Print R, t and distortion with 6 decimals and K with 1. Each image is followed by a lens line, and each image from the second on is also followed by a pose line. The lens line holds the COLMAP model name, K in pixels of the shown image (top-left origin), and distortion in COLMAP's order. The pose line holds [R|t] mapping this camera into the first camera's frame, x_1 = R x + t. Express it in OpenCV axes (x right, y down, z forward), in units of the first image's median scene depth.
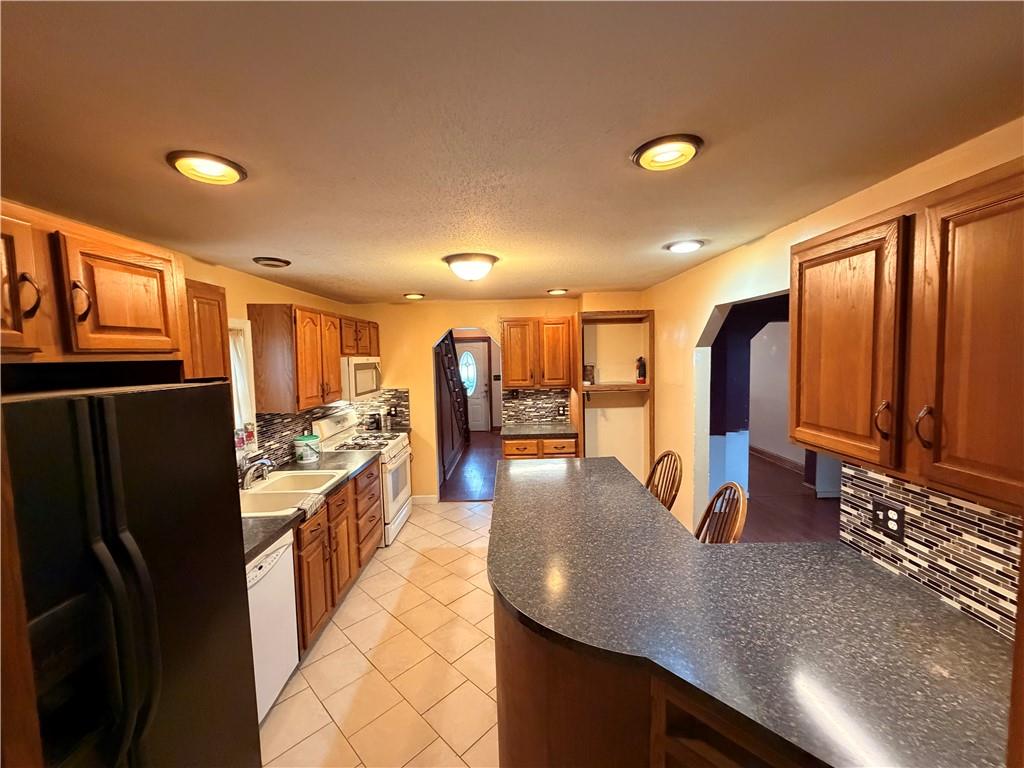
lens RADIAL K [[407.2, 0, 507.1], [0, 407.2, 385.4], [0, 0, 1]] dist [-0.005554, 0.000887]
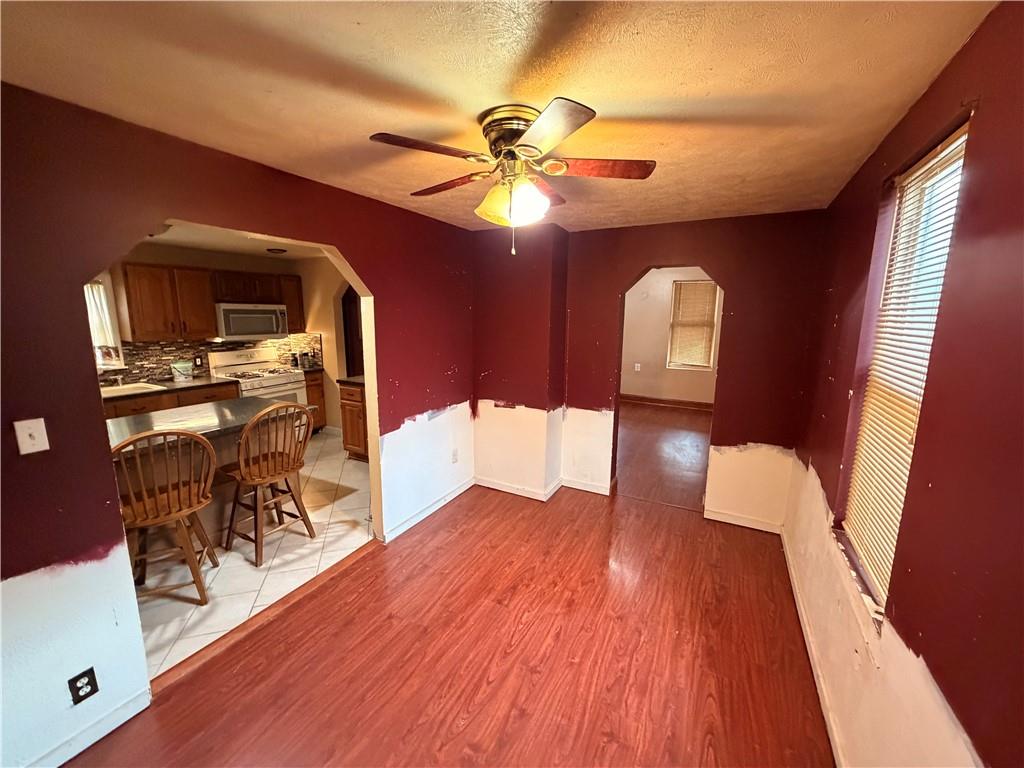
lens RADIAL K [[407.2, 0, 511.4], [0, 407.2, 384.6], [0, 0, 1]] dist [-0.005554, 0.000887]
pose [[0.884578, 0.108571, -0.453580, 1.278524], [-0.062130, 0.991291, 0.116113, -0.028300], [0.462236, -0.074530, 0.883619, 0.361855]]
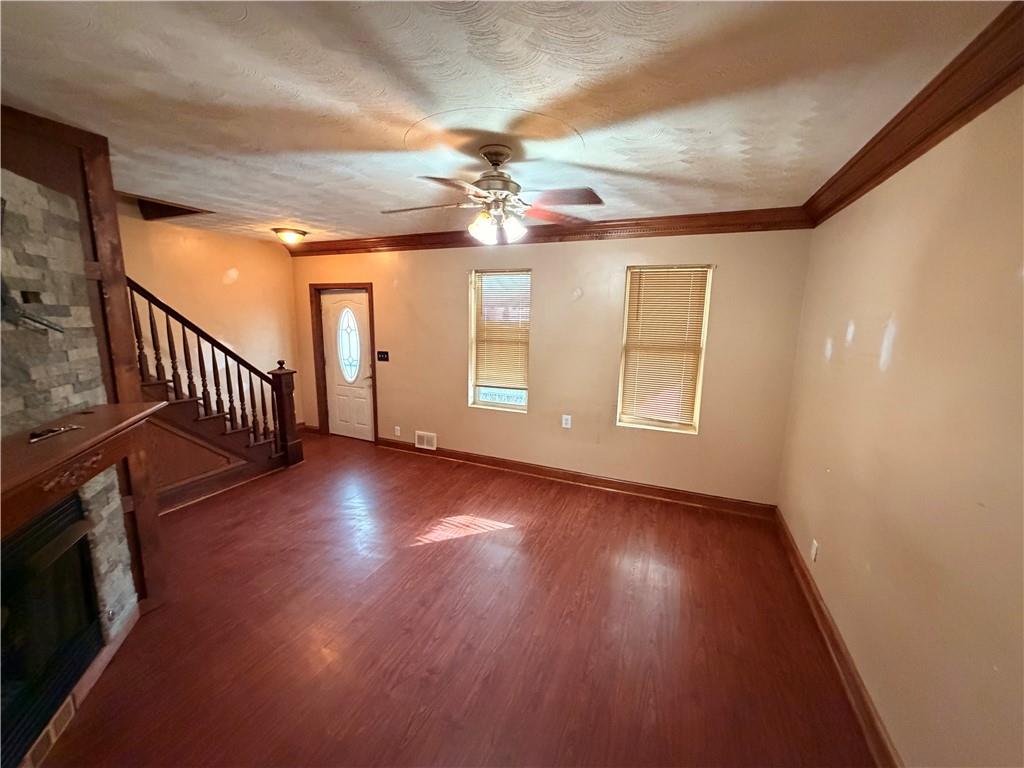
lens RADIAL K [[407.2, 0, 510.3], [0, 407.2, 386.8], [0, 0, 1]] dist [-0.005554, 0.000887]
pose [[0.922061, 0.104698, -0.372616, 1.137669], [-0.065467, 0.991036, 0.116458, -0.173767], [0.381469, -0.082987, 0.920649, 1.693666]]
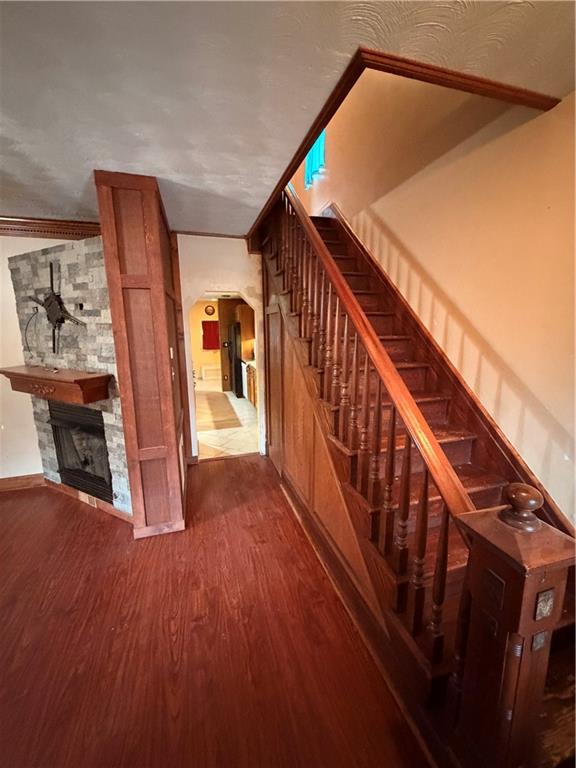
lens RADIAL K [[305.4, 0, 284.9], [0, 305.4, 383.9], [0, 0, 1]] dist [-0.005554, 0.000887]
pose [[-0.952658, 0.087052, -0.291316, 0.003838], [0.007028, 0.964185, 0.265136, -0.201083], [0.303963, 0.250536, -0.919151, 2.973867]]
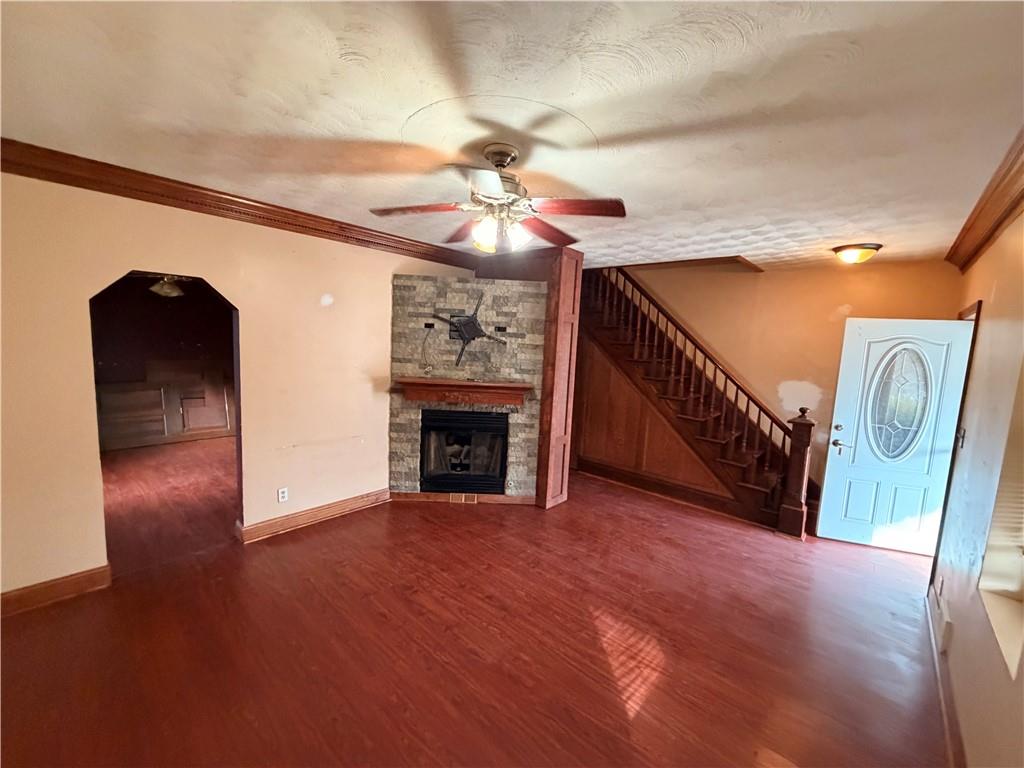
lens RADIAL K [[407.2, 0, 512.3], [0, 407.2, 383.9], [0, 0, 1]] dist [-0.005554, 0.000887]
pose [[-0.664036, 0.069423, -0.744470, 1.320506], [-0.092848, 0.980317, 0.174233, -0.251564], [0.741913, 0.184820, -0.644521, 2.952156]]
